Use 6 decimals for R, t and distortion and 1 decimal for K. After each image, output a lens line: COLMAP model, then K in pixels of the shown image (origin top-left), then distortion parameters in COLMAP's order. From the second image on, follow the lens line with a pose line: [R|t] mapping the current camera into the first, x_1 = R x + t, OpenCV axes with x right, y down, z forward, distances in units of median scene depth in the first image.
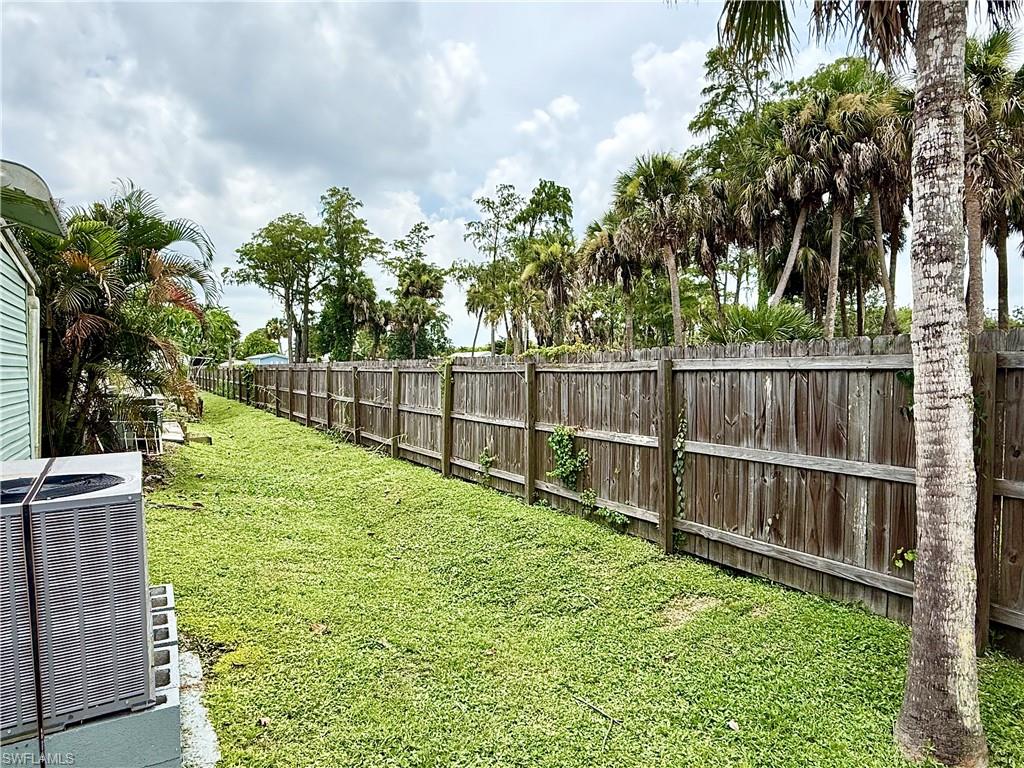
lens RADIAL K [[622.7, 0, 514.1], [0, 622.7, 384.5], [0, 0, 1]] dist [0.002119, 0.000799]
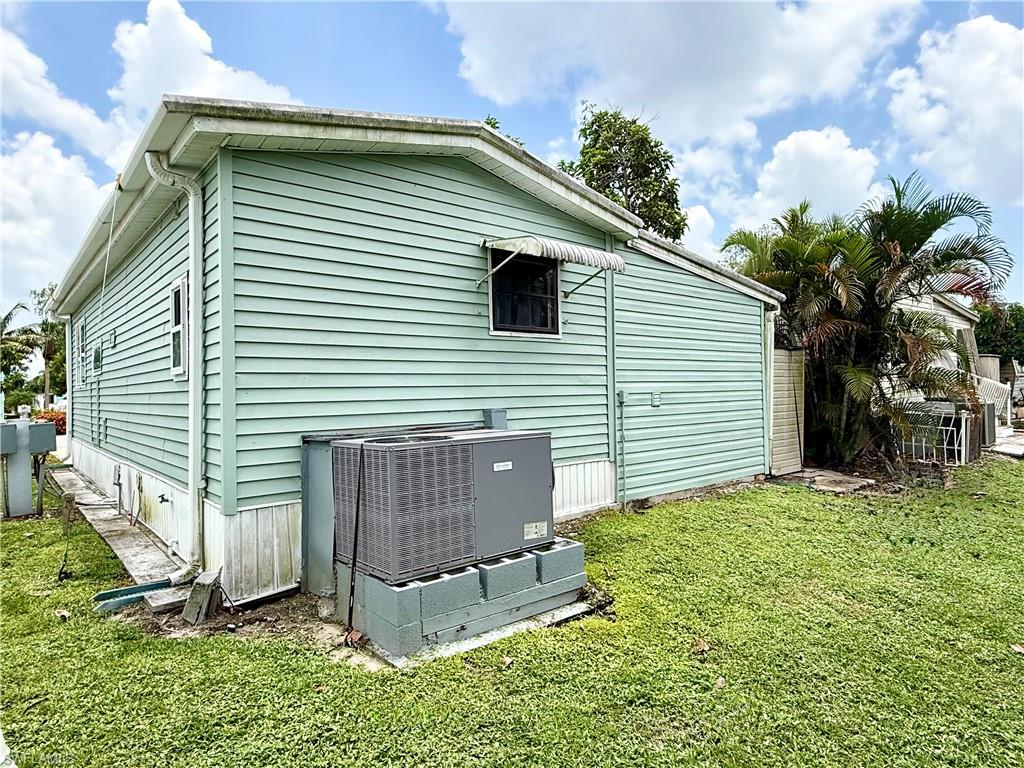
lens RADIAL K [[622.7, 0, 514.7], [0, 622.7, 378.5], [0, 0, 1]] dist [0.002119, 0.000799]
pose [[0.175579, -0.004481, -0.984455, 0.466909], [-0.013292, 0.999888, -0.006922, 0.002570], [0.984376, 0.014301, 0.175499, 0.472867]]
